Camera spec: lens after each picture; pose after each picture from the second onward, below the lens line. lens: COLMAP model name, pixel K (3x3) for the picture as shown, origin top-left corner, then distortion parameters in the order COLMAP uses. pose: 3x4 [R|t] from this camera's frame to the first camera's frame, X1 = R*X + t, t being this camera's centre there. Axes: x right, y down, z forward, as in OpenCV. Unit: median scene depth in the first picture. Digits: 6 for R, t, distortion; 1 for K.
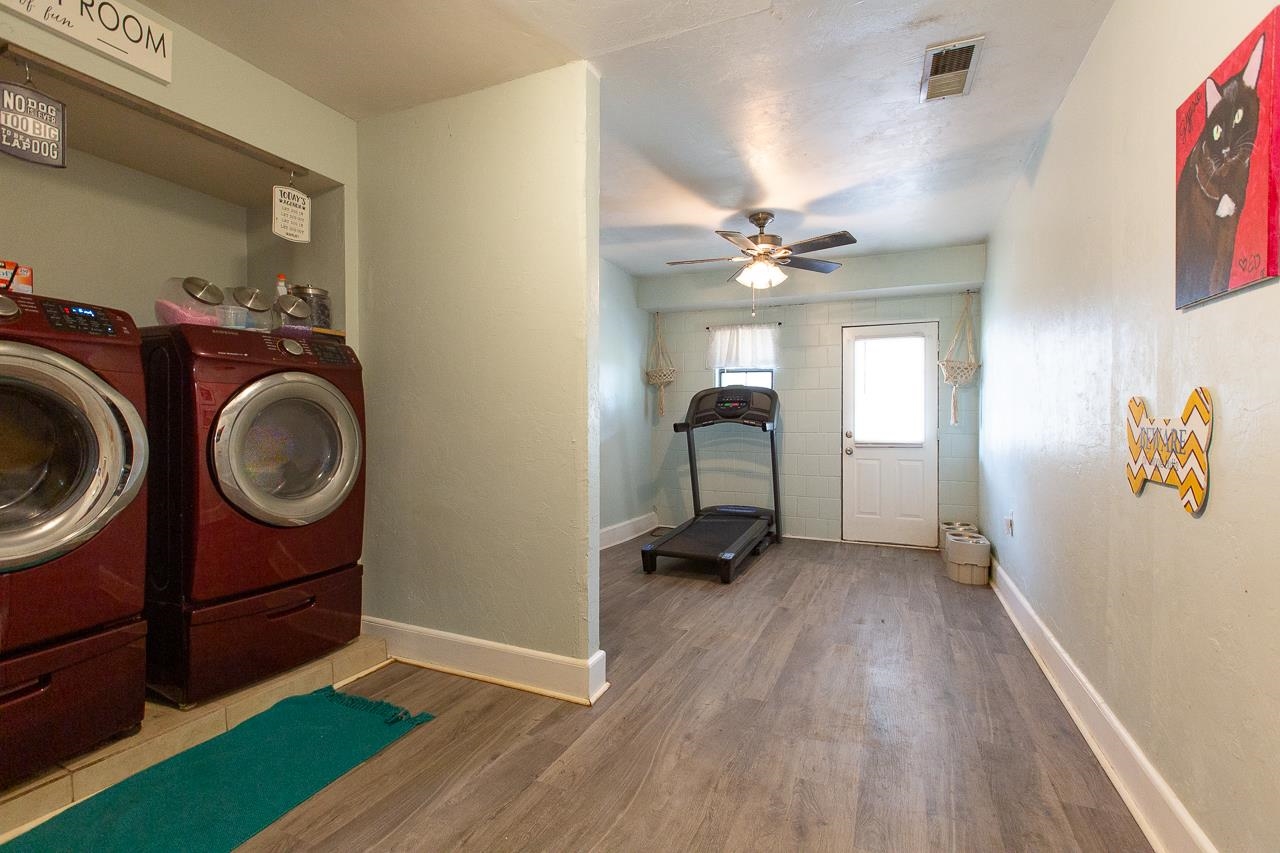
lens RADIAL K [[573.3, 0, 645.3], [0, 573.3, 421.0], [0, 0, 1]] dist [-0.021474, 0.002537]
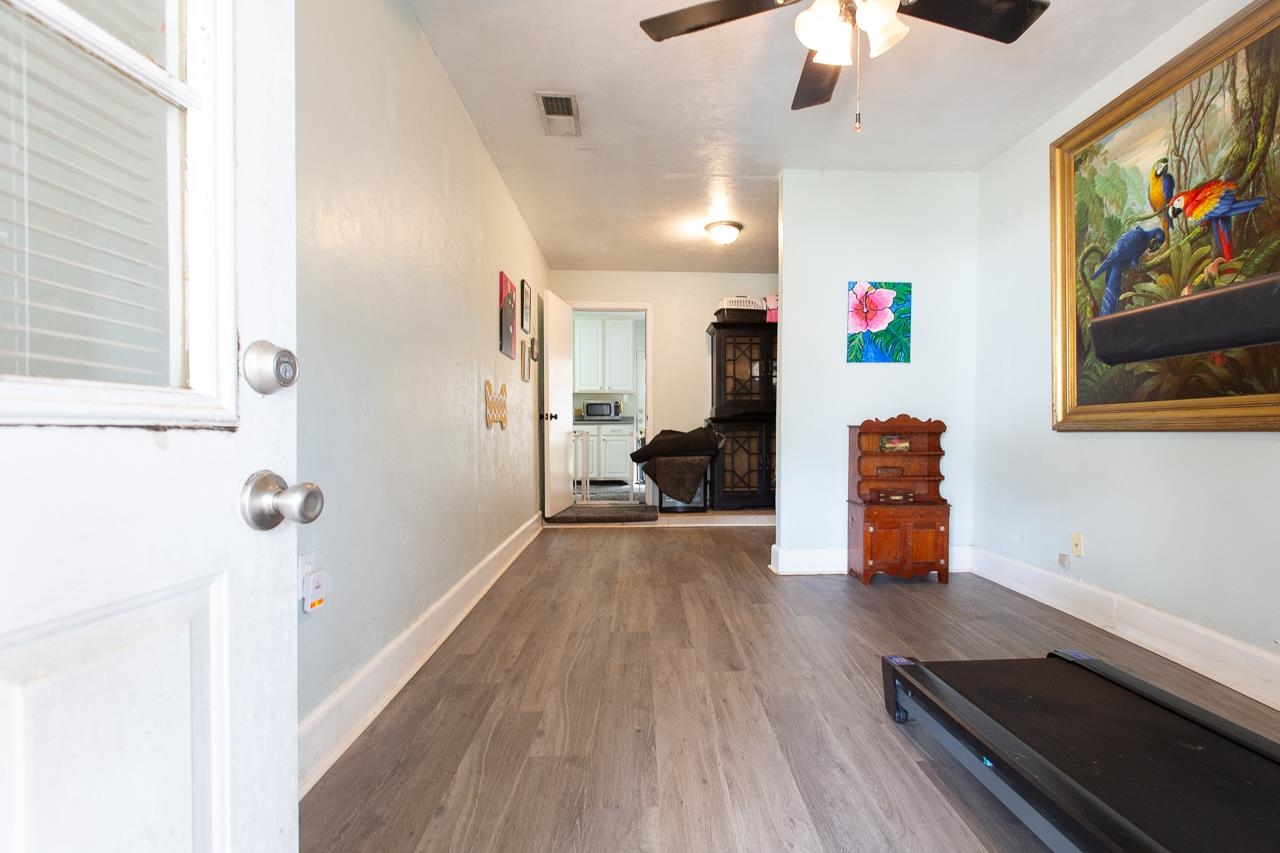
lens RADIAL K [[573.3, 0, 642.5], [0, 573.3, 427.1], [0, 0, 1]] dist [-0.021474, 0.002537]
pose [[-0.914017, -0.005238, -0.405641, 0.686806], [-0.005725, 0.999984, -0.000013, 0.064283], [0.405635, 0.002311, -0.914032, 1.762912]]
